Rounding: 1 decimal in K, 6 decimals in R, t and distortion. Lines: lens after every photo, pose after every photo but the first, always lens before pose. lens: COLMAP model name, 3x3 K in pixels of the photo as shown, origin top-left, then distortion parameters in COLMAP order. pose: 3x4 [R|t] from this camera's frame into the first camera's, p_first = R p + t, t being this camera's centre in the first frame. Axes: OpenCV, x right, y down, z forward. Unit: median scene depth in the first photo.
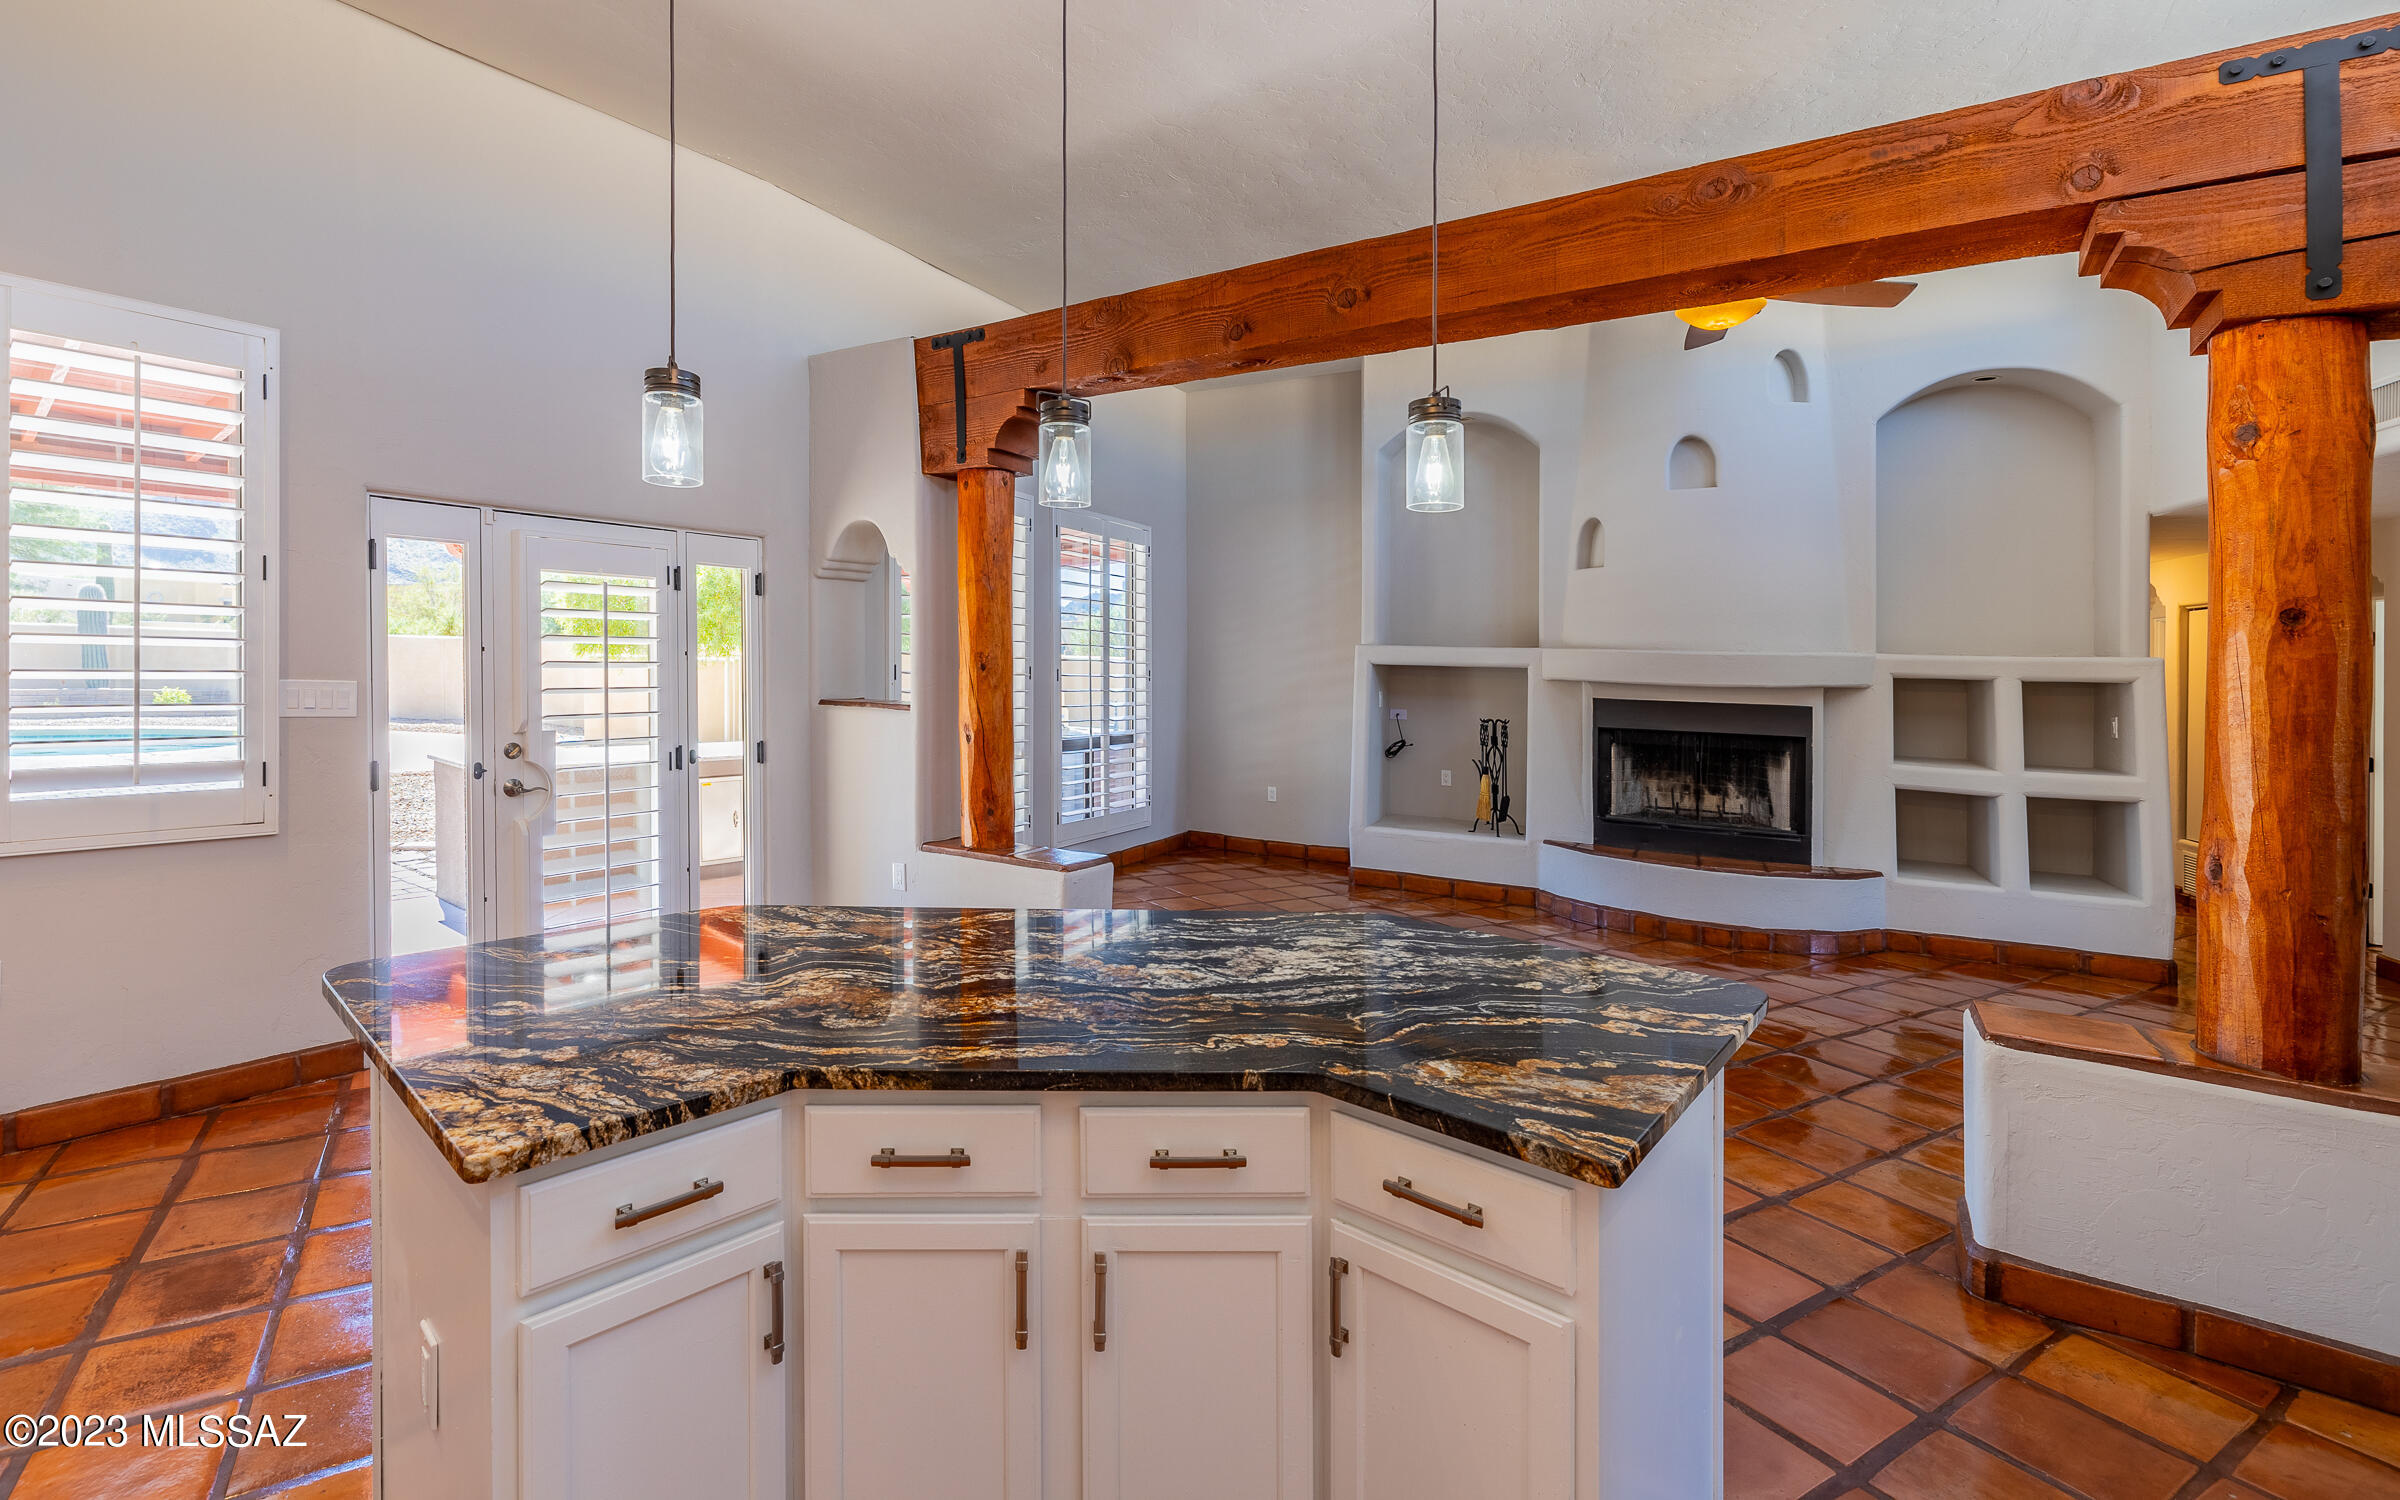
lens RADIAL K [[1015.8, 0, 1109.9], [0, 1015.8, 603.4], [0, 0, 1]] dist [-0.000397, 0.001101]
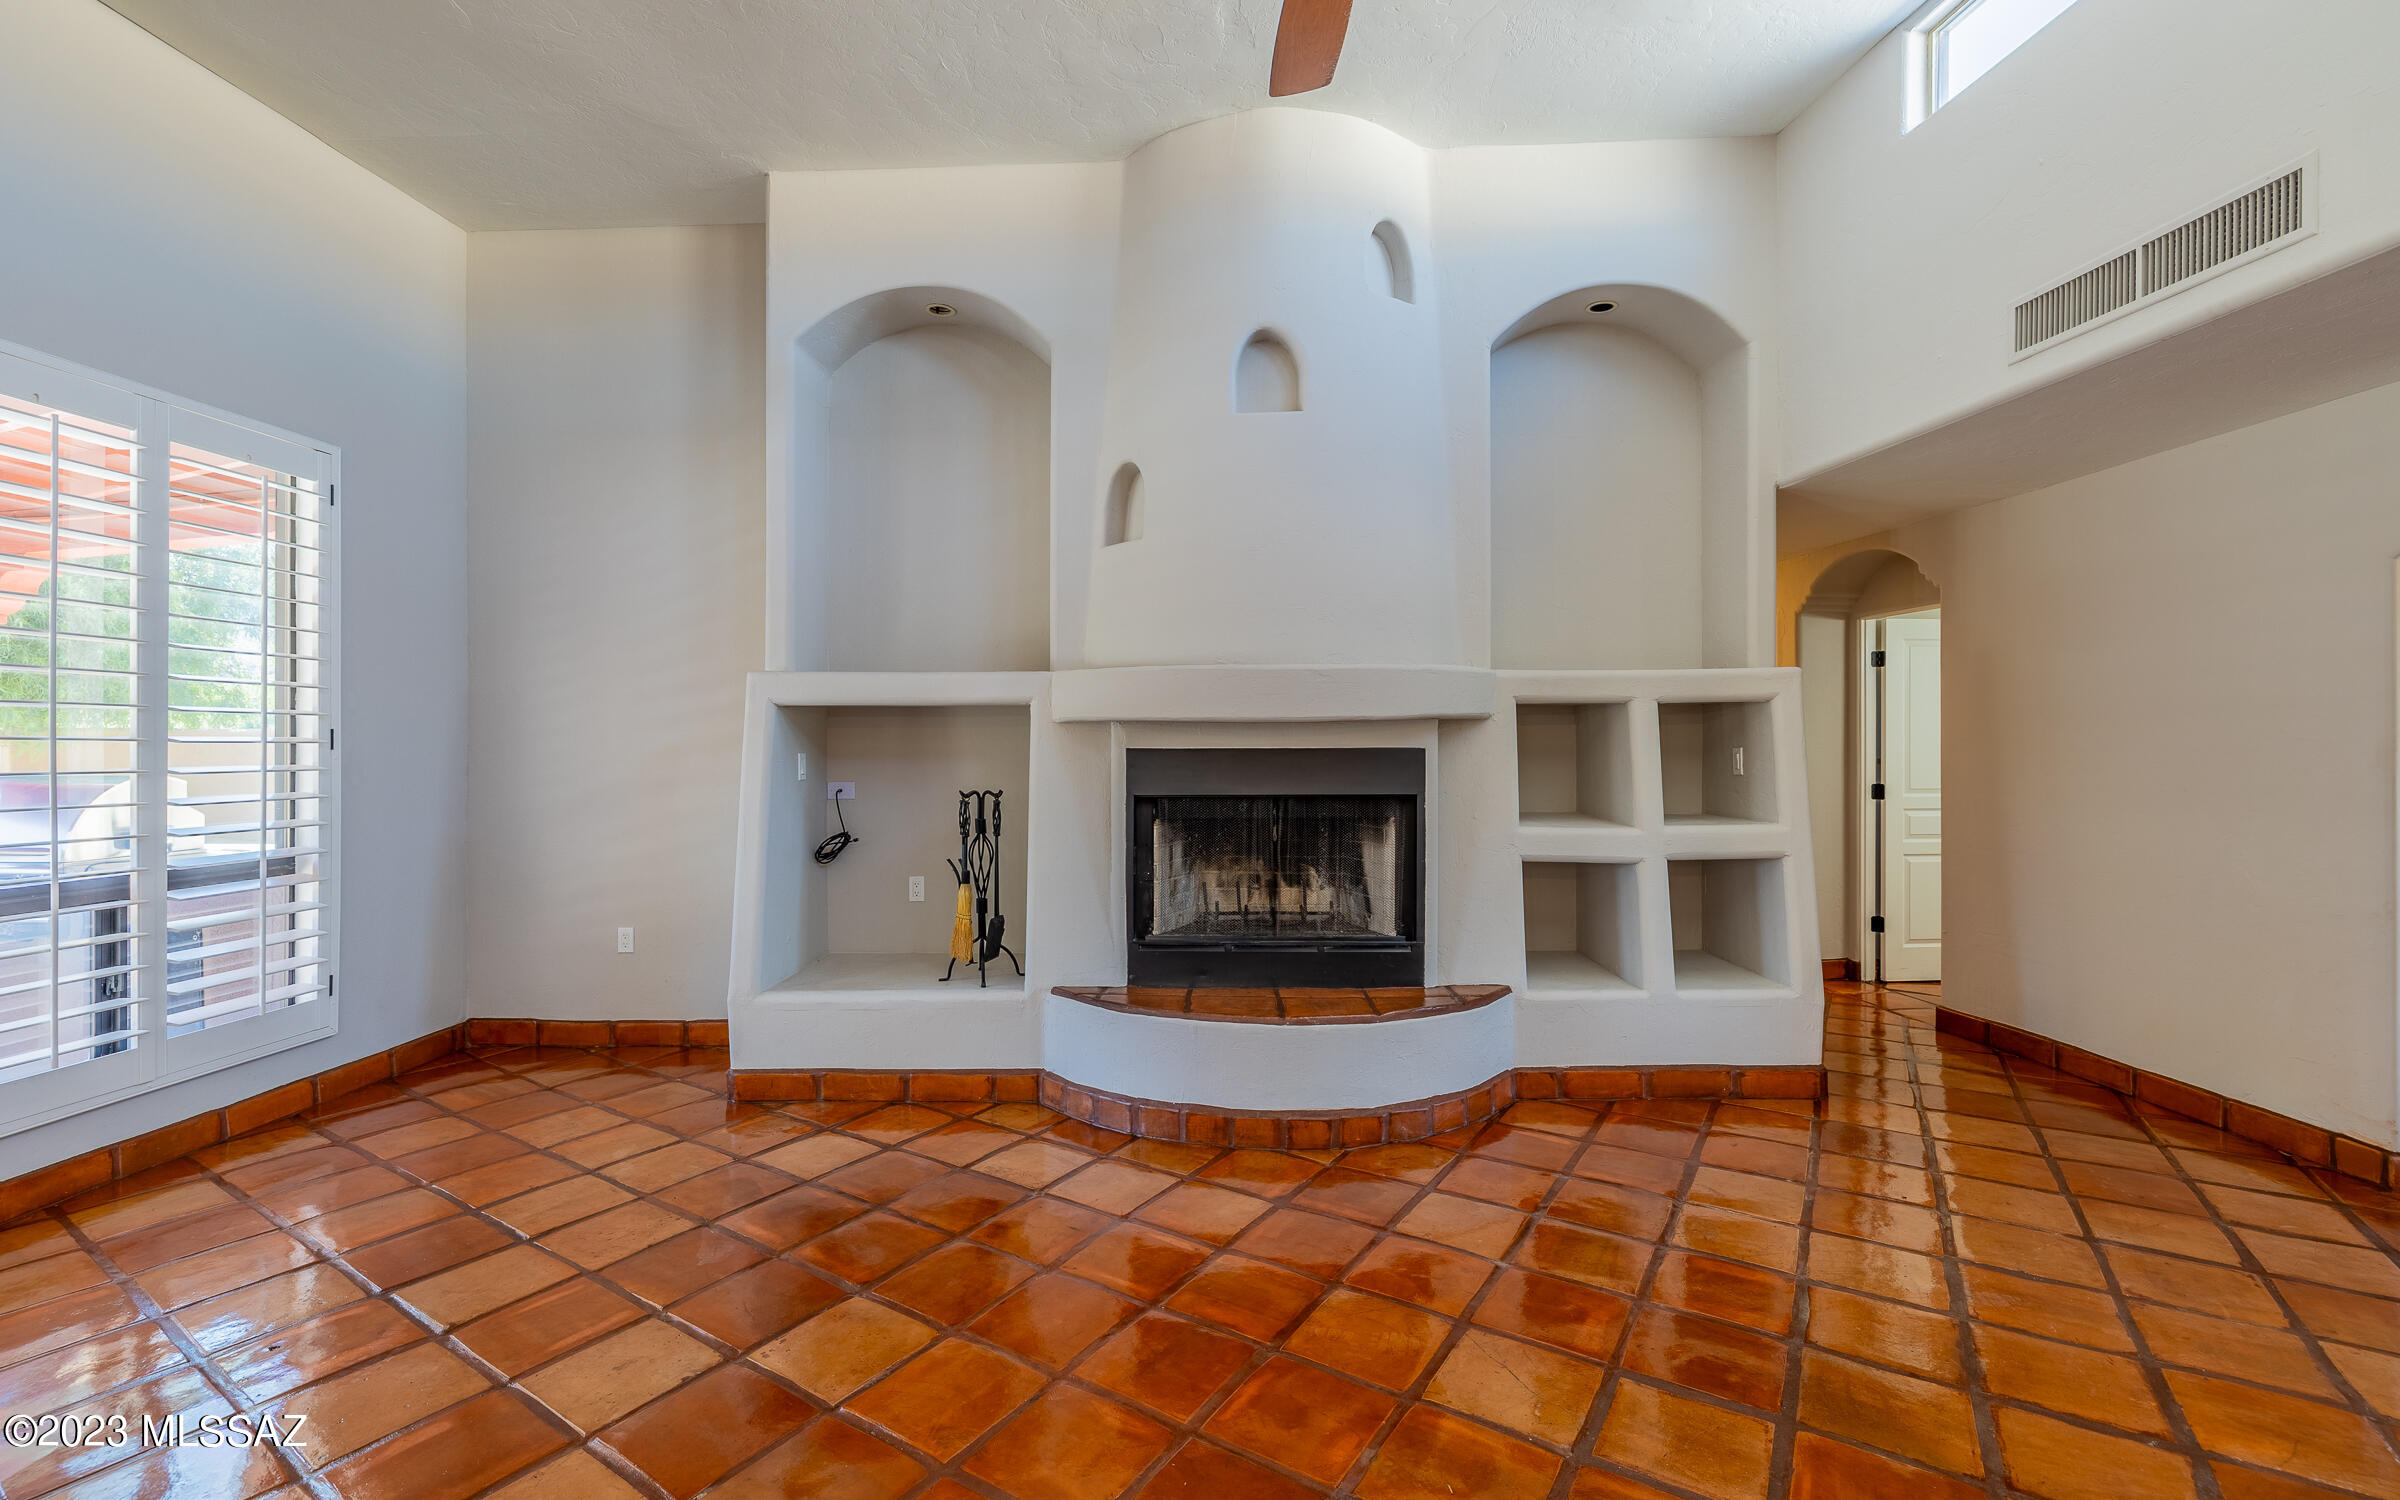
lens RADIAL K [[1015.8, 0, 1199.4], [0, 1015.8, 720.3], [0, 0, 1]] dist [-0.000397, 0.001101]
pose [[0.883121, -0.018371, 0.468785, 0.229605], [-0.000234, 0.999216, 0.039598, 0.052805], [-0.469145, -0.035080, 0.882424, 0.443657]]
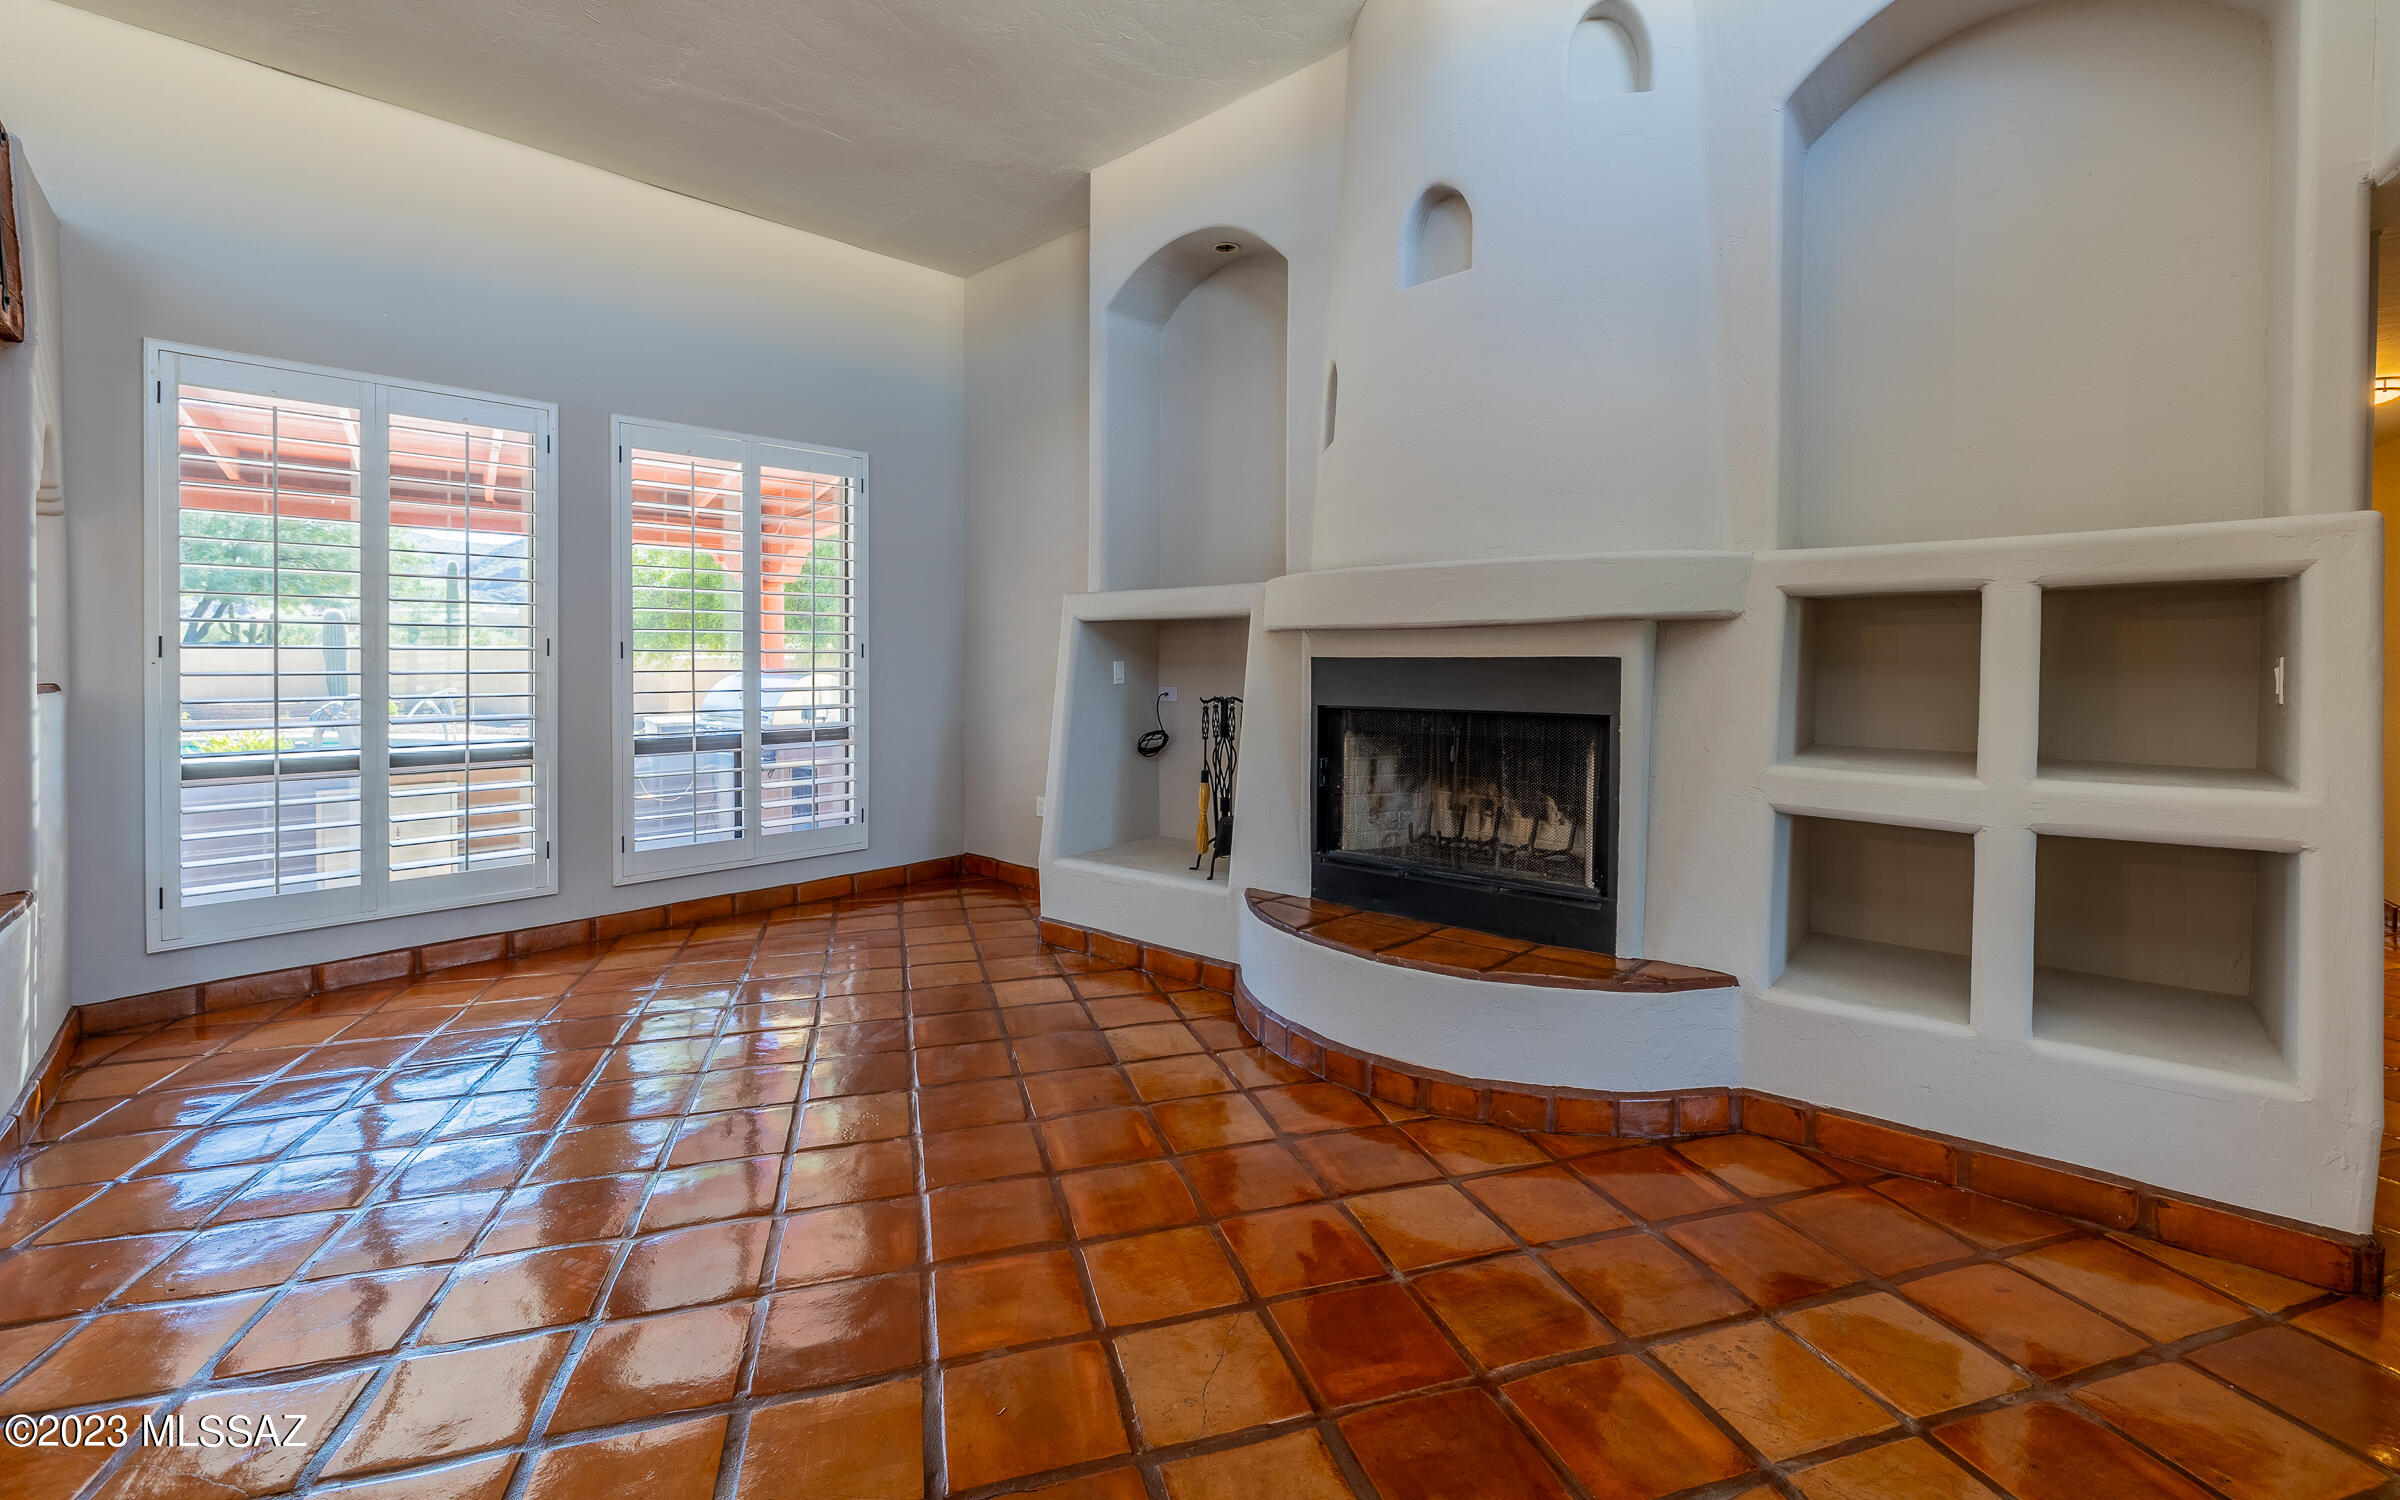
lens RADIAL K [[1015.8, 0, 1171.1], [0, 1015.8, 648.8], [0, 0, 1]] dist [-0.000397, 0.001101]
pose [[0.975832, -0.031284, -0.216273, 0.528842], [0.041863, 0.998132, 0.044508, 0.059078], [0.214476, -0.052486, 0.975318, 0.401147]]
